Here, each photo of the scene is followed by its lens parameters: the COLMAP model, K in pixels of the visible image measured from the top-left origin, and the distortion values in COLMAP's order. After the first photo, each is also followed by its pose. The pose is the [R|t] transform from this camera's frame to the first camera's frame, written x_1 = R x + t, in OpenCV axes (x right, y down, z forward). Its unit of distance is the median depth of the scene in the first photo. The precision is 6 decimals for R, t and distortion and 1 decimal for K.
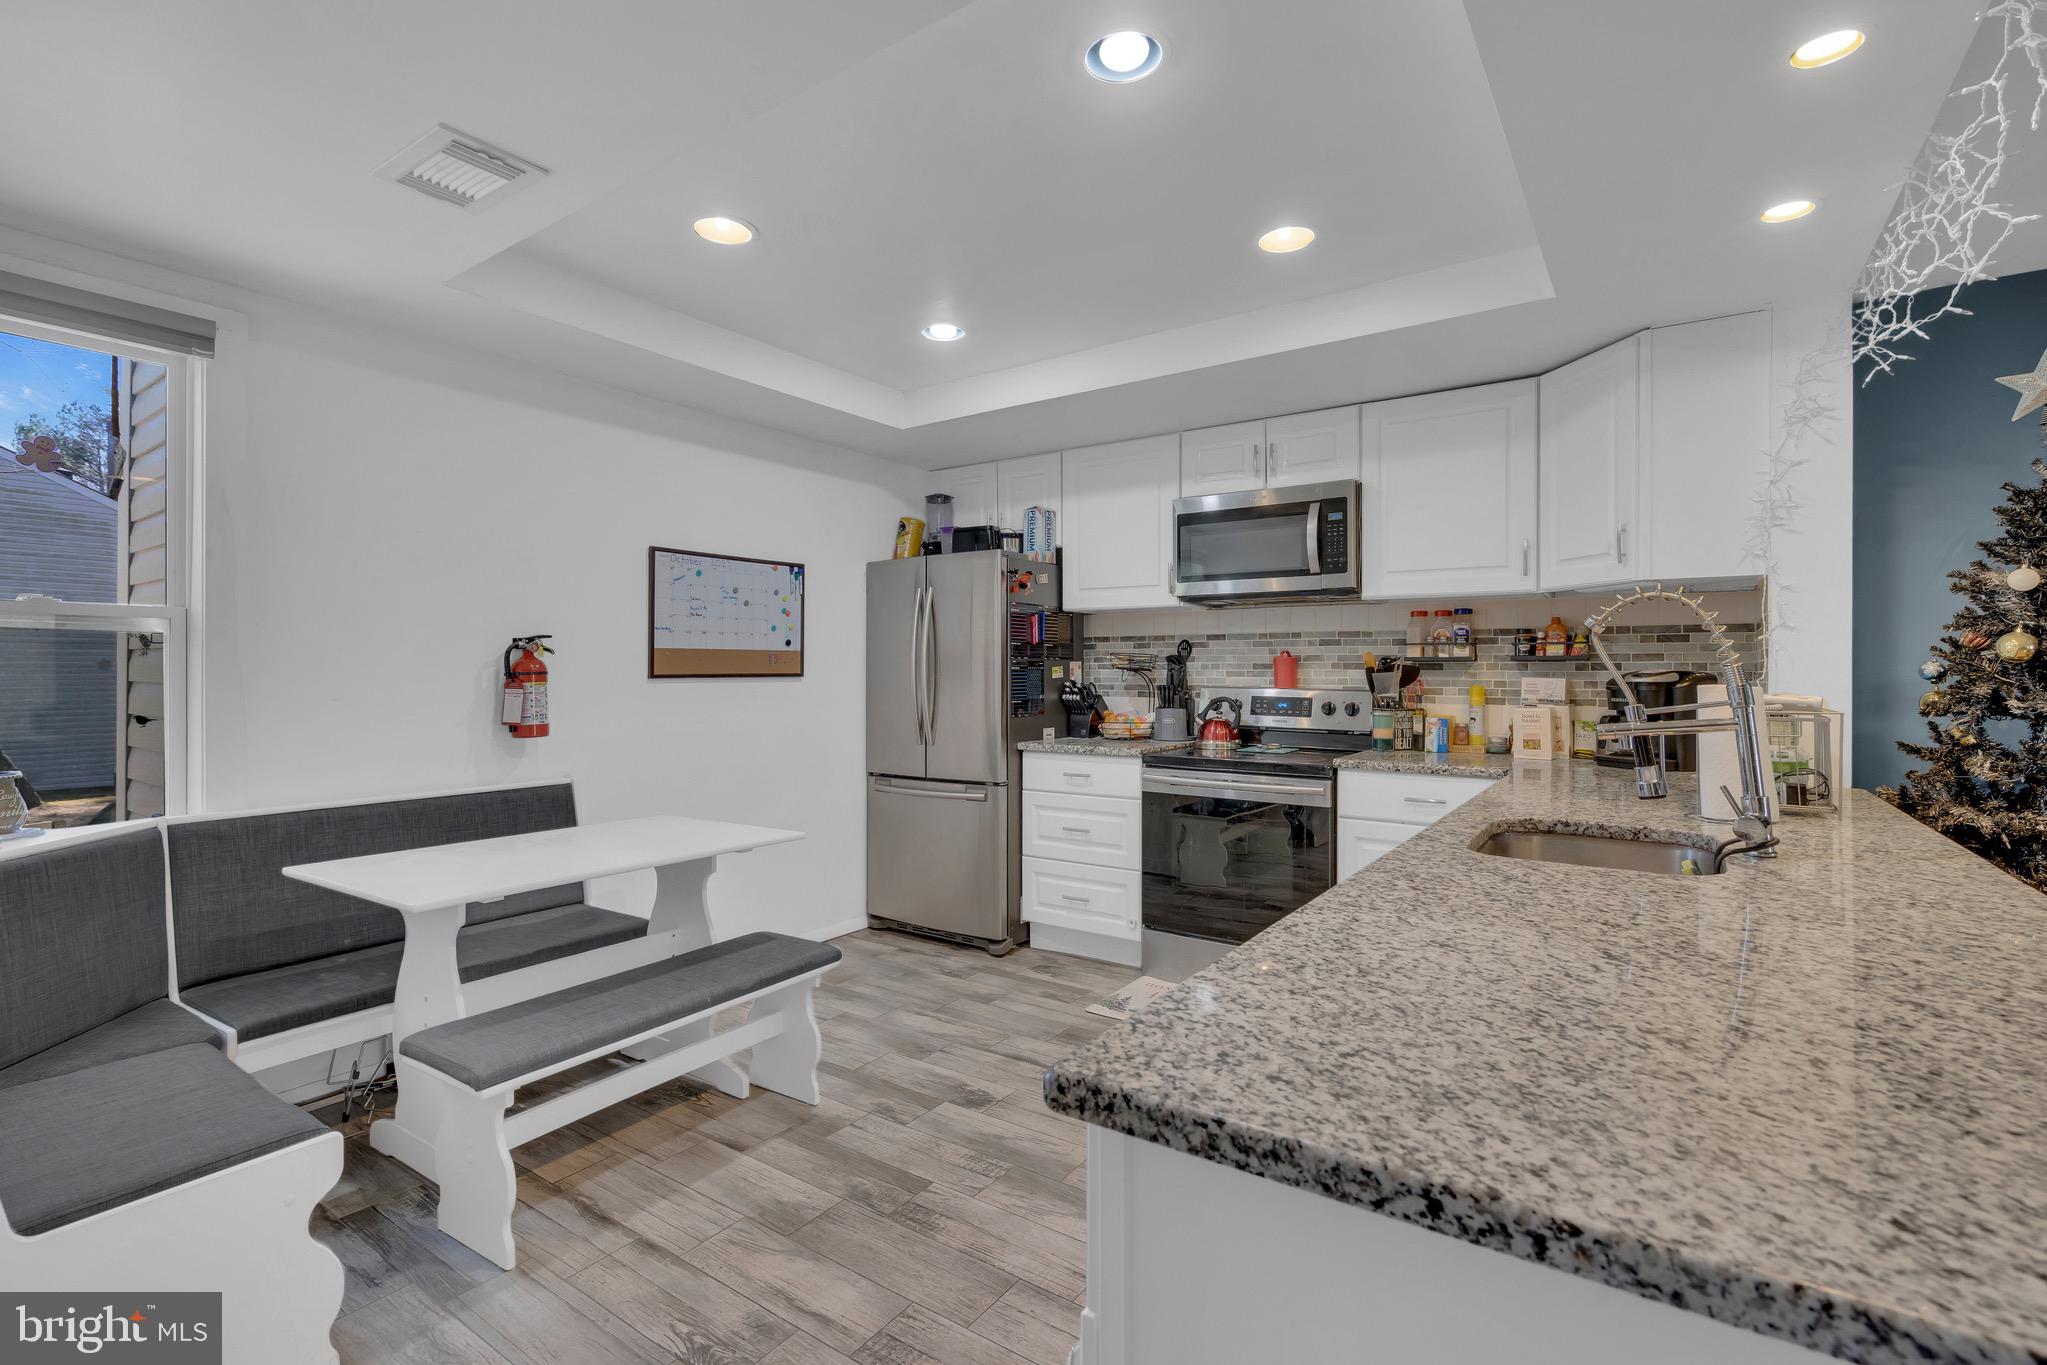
lens RADIAL K [[936.0, 0, 1021.5], [0, 936.0, 670.8], [0, 0, 1]] dist [-0.004689, 0.002692]
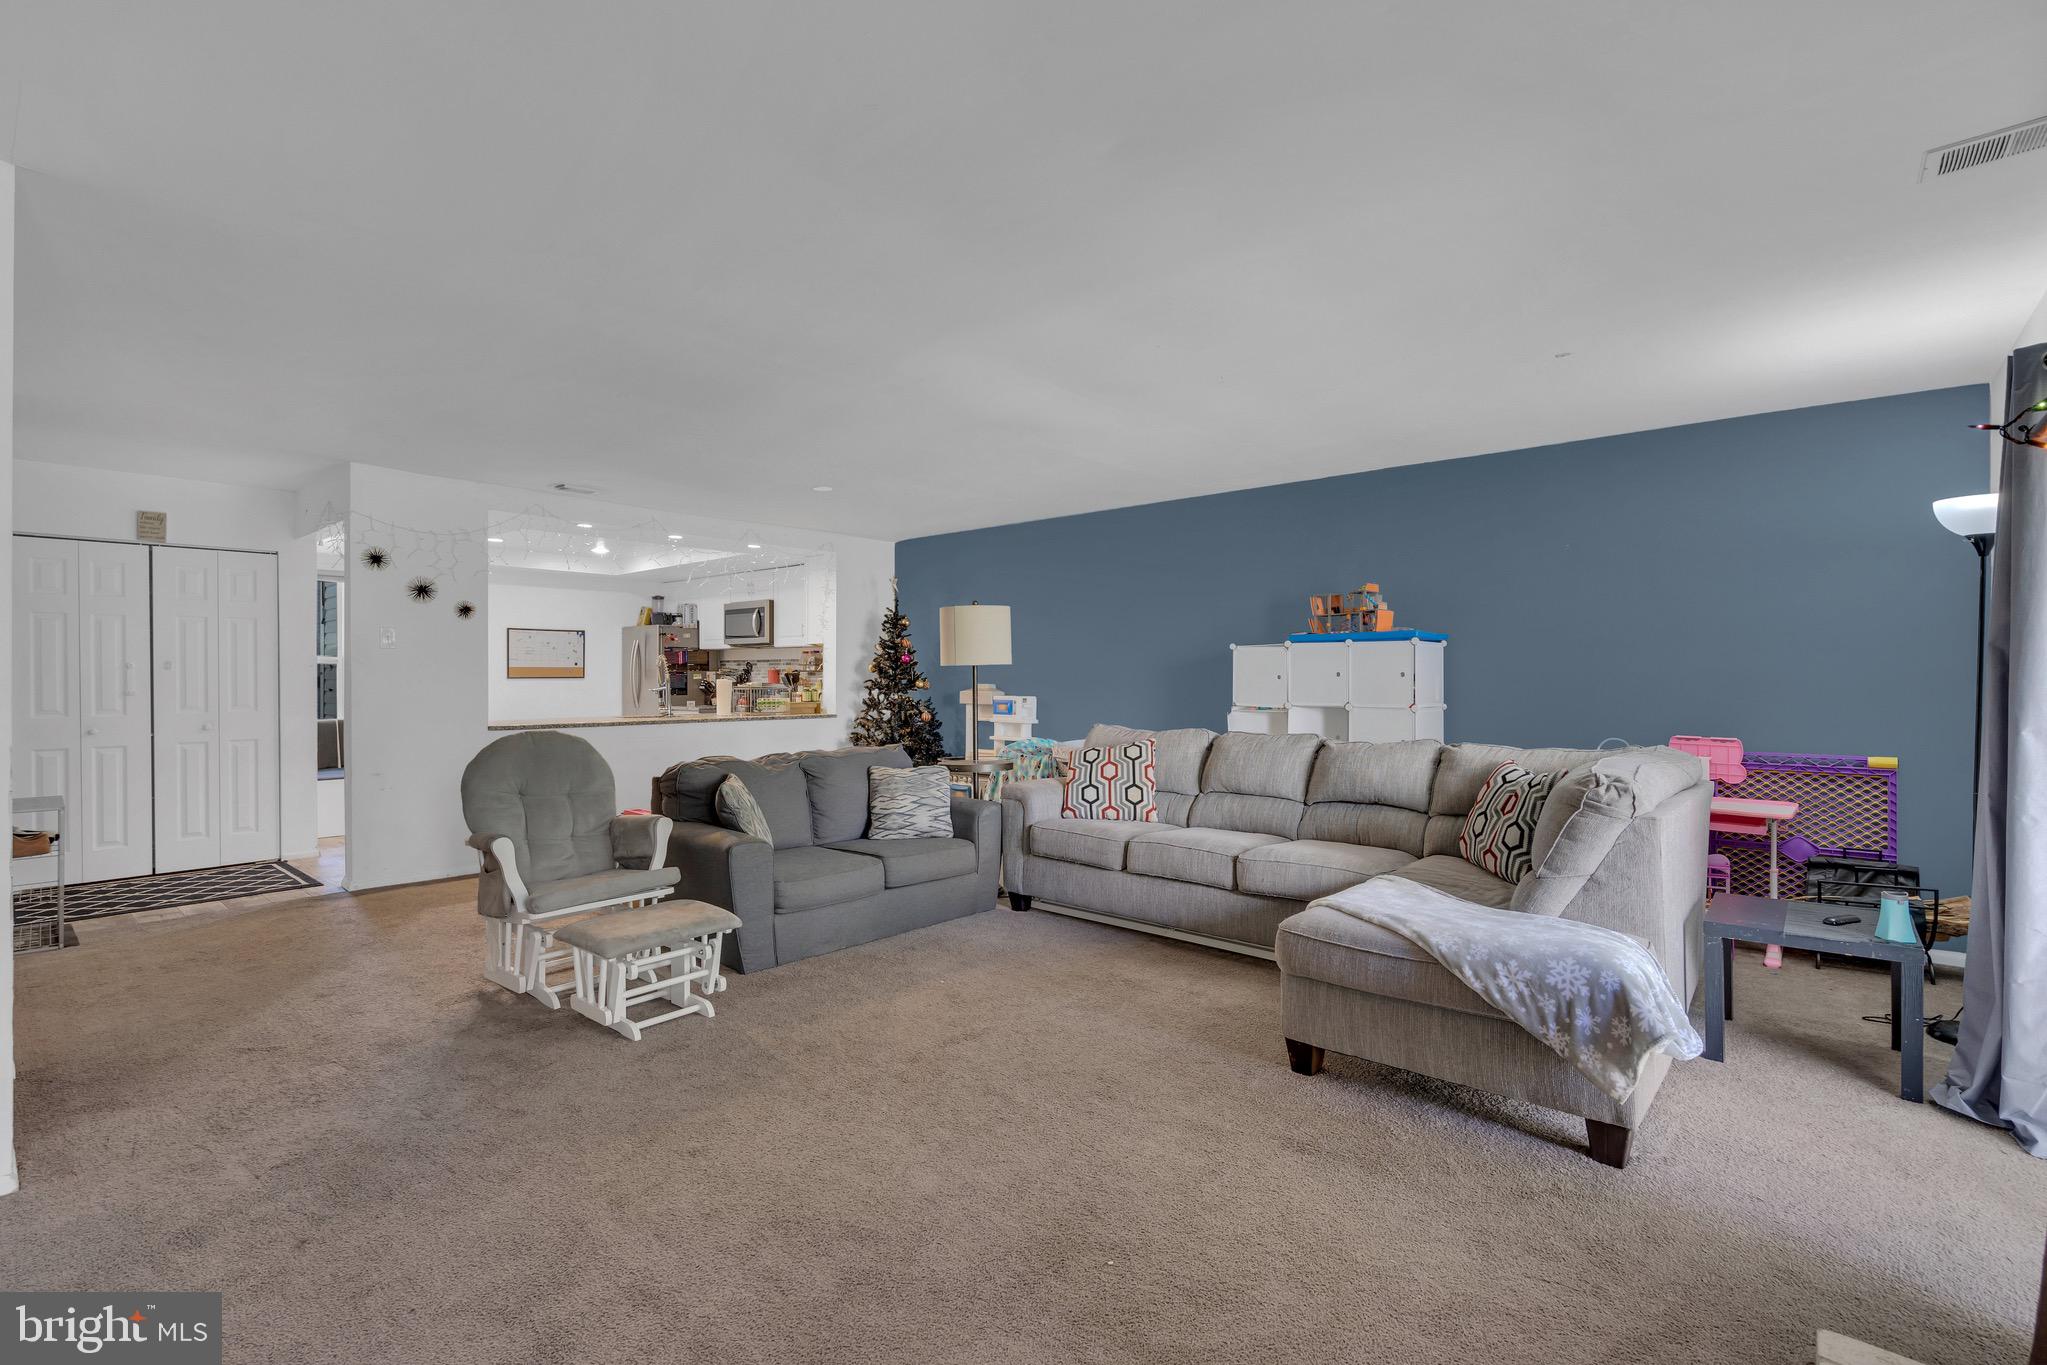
lens RADIAL K [[936.0, 0, 1027.6], [0, 936.0, 683.1], [0, 0, 1]] dist [-0.004689, 0.002692]
pose [[0.994555, 0.001410, -0.104200, 1.204088], [-0.000965, 0.999990, 0.004319, 0.008170], [0.104205, -0.004195, 0.994547, -1.316917]]
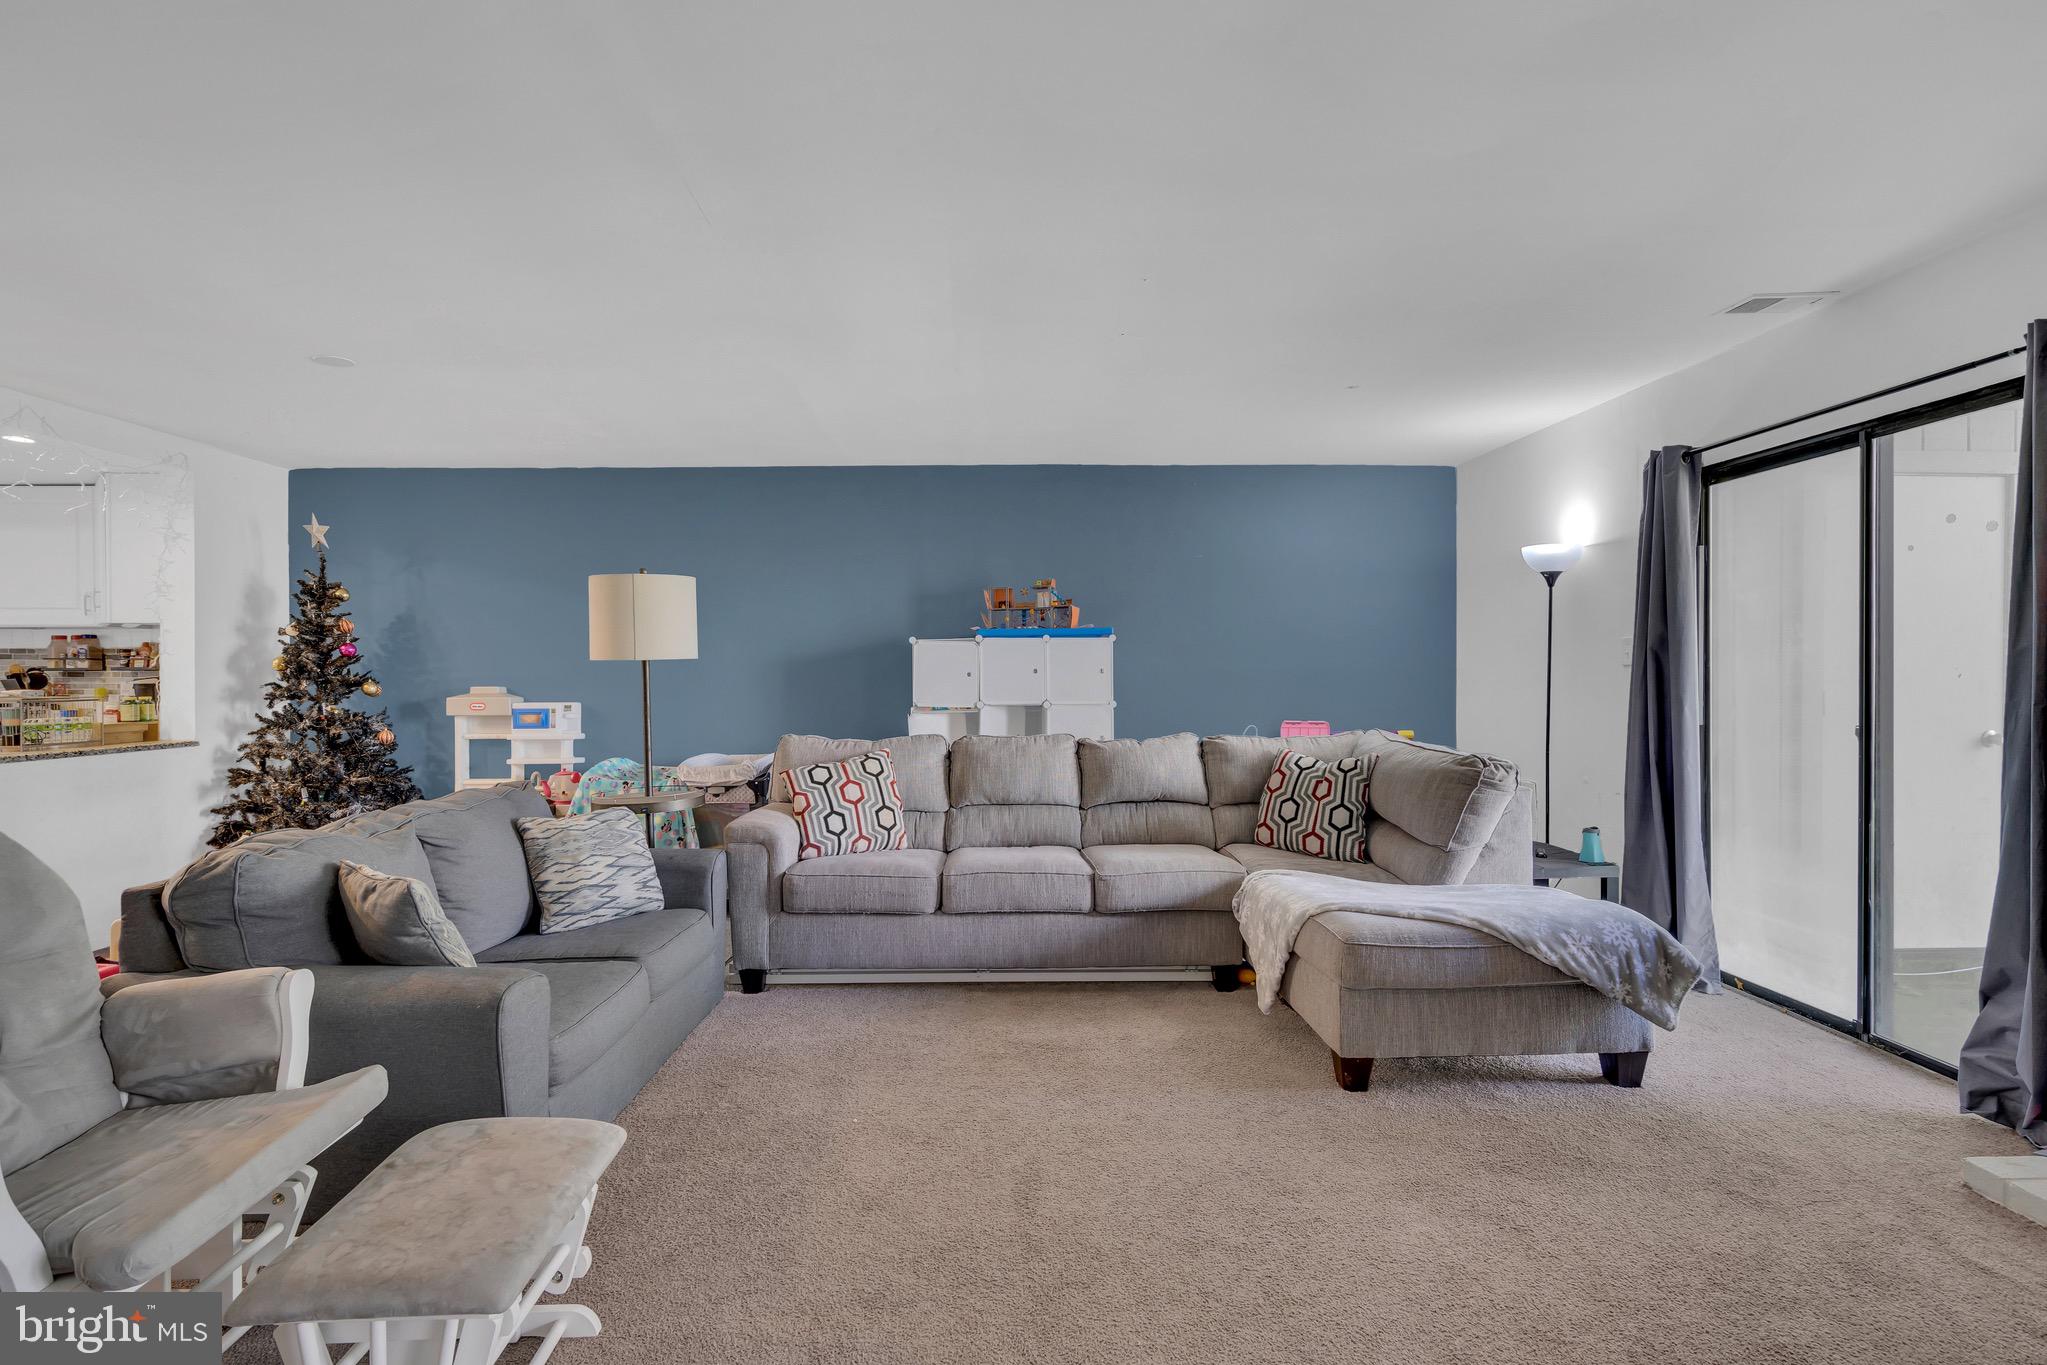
lens RADIAL K [[936.0, 0, 1019.9], [0, 936.0, 690.7], [0, 0, 1]] dist [-0.004689, 0.002692]
pose [[0.803795, -0.014598, 0.594727, 0.718359], [0.006749, 0.999858, 0.015422, 0.008000], [-0.594868, -0.008382, 0.803780, -0.962197]]
